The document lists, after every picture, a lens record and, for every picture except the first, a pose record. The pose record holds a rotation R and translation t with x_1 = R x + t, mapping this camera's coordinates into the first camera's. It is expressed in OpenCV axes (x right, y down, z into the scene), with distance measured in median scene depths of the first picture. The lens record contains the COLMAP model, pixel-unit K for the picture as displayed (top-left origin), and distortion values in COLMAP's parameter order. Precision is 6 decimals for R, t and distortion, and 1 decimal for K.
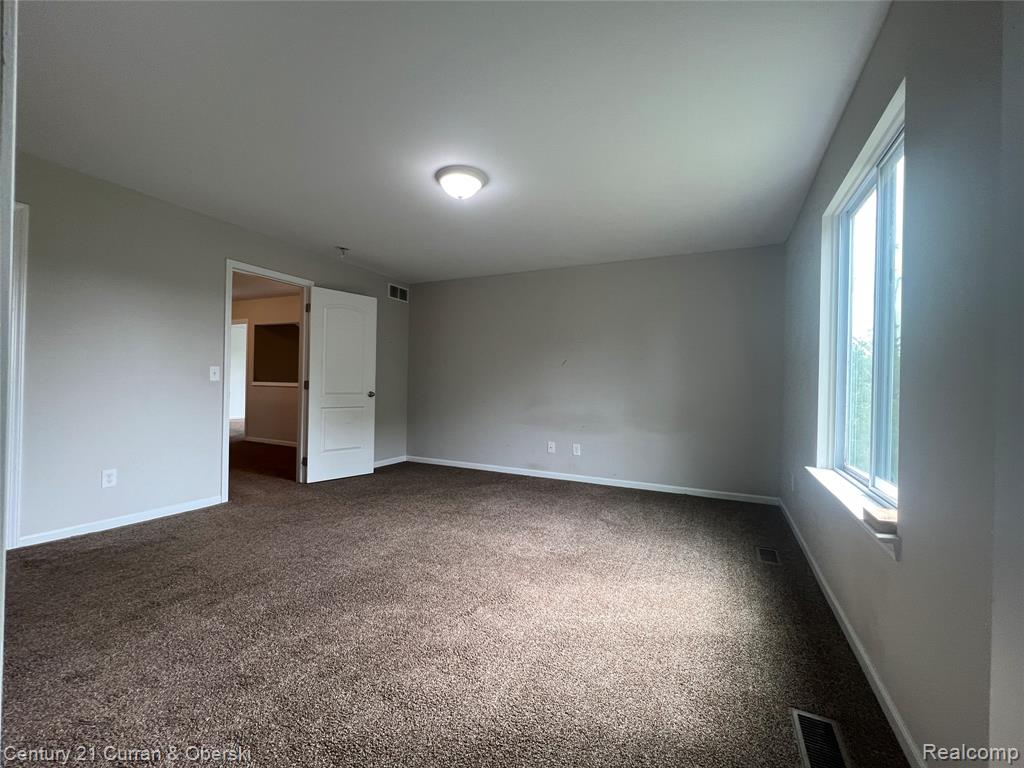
lens RADIAL K [[432.2, 0, 512.0], [0, 432.2, 384.0], [0, 0, 1]] dist [-0.002023, 0.001062]
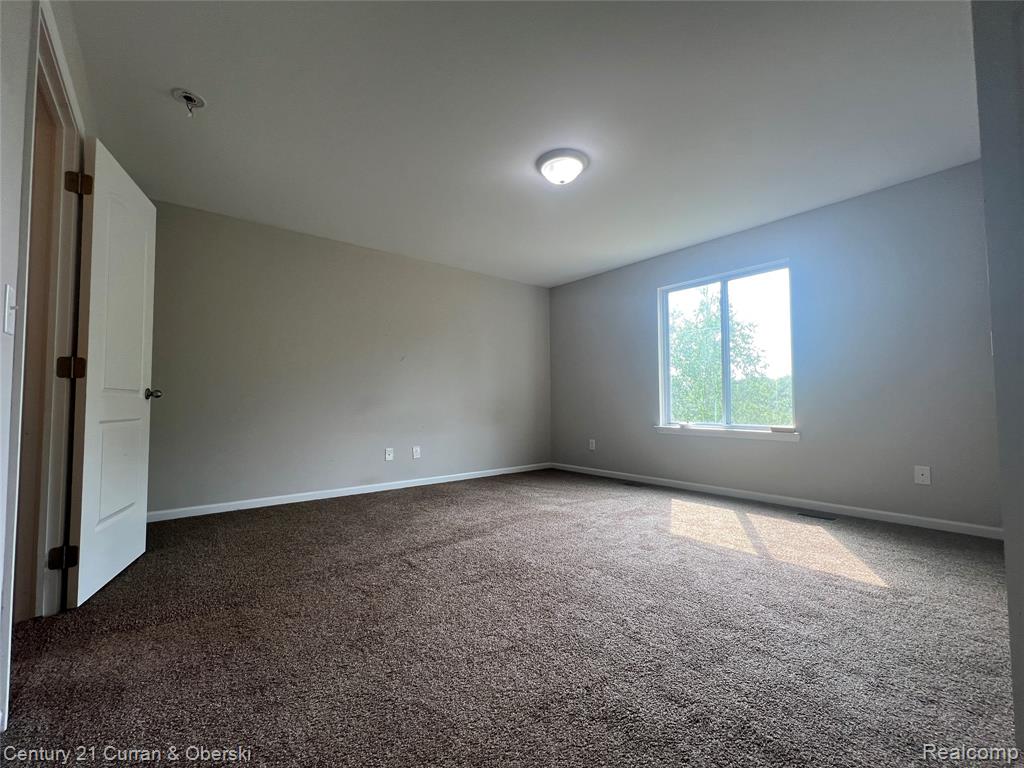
lens RADIAL K [[432.2, 0, 512.0], [0, 432.2, 384.0], [0, 0, 1]] dist [-0.002023, 0.001062]
pose [[0.432712, 0.016359, 0.901384, -0.654249], [0.017028, 0.999509, -0.026315, 0.035978], [-0.901371, 0.026735, 0.432221, 0.438955]]
